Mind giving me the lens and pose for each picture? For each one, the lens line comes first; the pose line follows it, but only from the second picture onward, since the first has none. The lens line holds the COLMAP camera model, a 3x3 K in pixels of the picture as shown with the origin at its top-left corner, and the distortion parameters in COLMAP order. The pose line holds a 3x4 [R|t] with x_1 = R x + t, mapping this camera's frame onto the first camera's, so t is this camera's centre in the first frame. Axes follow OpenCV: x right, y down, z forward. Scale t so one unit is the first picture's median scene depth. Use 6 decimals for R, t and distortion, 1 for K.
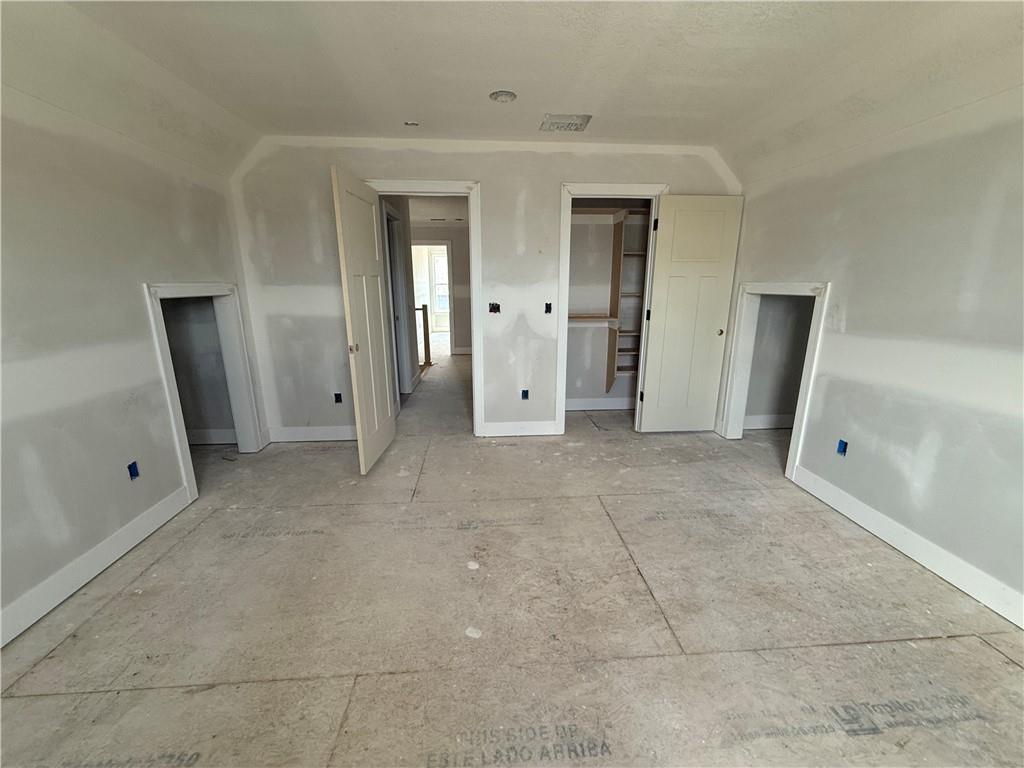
lens RADIAL K [[410.6, 0, 510.9], [0, 410.6, 385.2], [0, 0, 1]] dist [0.001593, 0.000446]
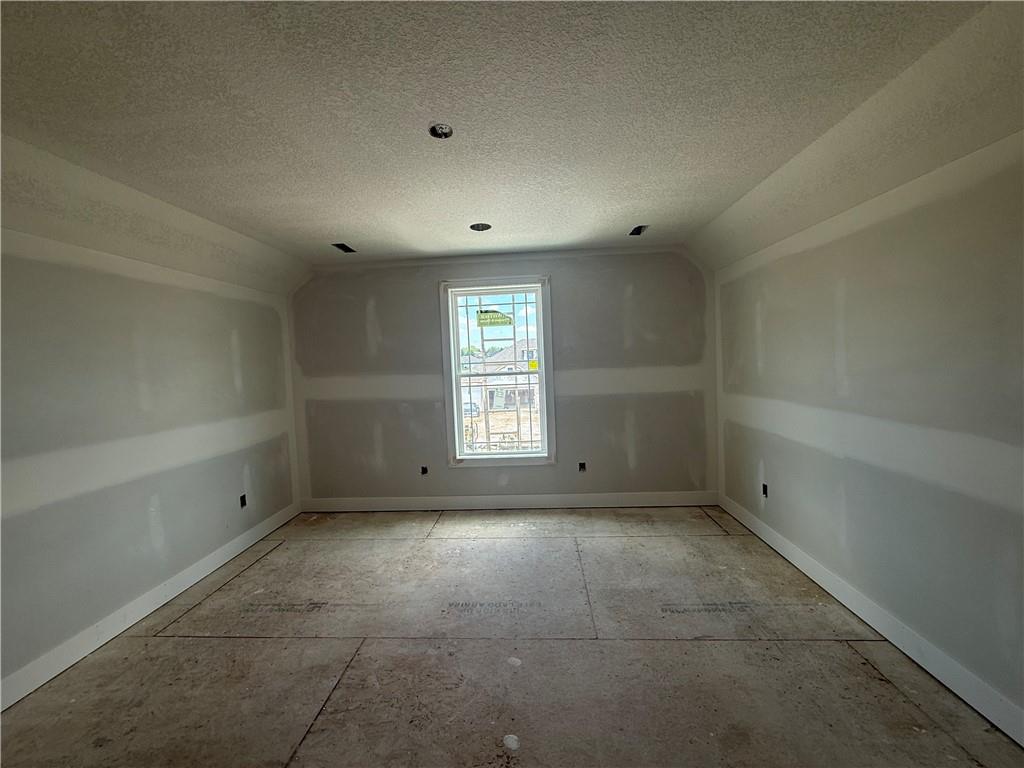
lens RADIAL K [[439.2, 0, 500.6], [0, 439.2, 380.1], [0, 0, 1]] dist [-0.000608, -0.000010]
pose [[-0.987257, 0.036409, 0.154913, -0.260448], [0.079515, 0.956104, 0.282034, -0.503981], [-0.137845, 0.290758, -0.946815, 1.857688]]
